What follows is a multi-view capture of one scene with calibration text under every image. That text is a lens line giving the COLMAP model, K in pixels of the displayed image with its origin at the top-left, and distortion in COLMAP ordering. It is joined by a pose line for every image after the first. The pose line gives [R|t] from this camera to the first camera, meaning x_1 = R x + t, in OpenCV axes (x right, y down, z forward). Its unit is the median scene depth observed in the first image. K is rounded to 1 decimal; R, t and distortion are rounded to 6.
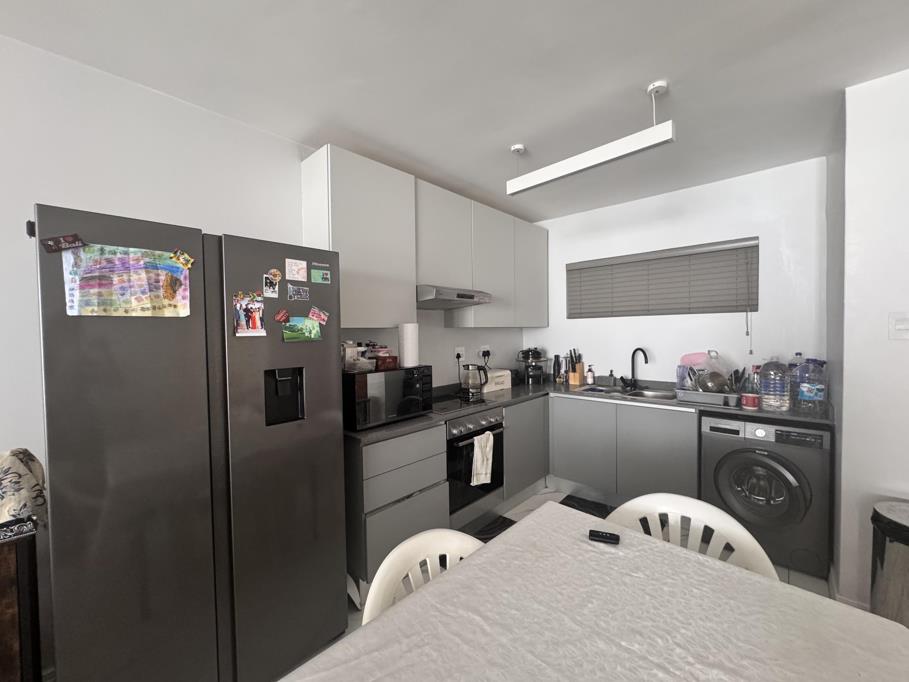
lens RADIAL K [[371.5, 0, 453.1], [0, 371.5, 341.3], [0, 0, 1]] dist [0.000782, 0.000054]
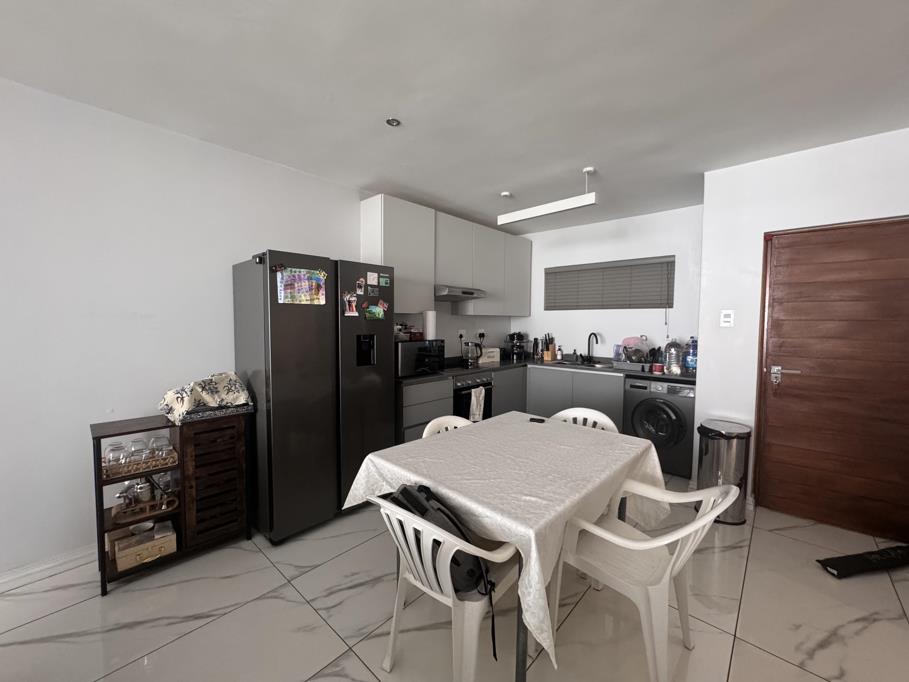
lens RADIAL K [[371.5, 0, 455.4], [0, 371.5, 343.0], [0, 0, 1]] dist [0.000782, 0.000054]
pose [[0.999692, 0.021003, 0.013234, -0.032573], [-0.021429, 0.999229, 0.032891, 0.028384], [-0.012533, -0.033164, 0.999371, -0.478888]]
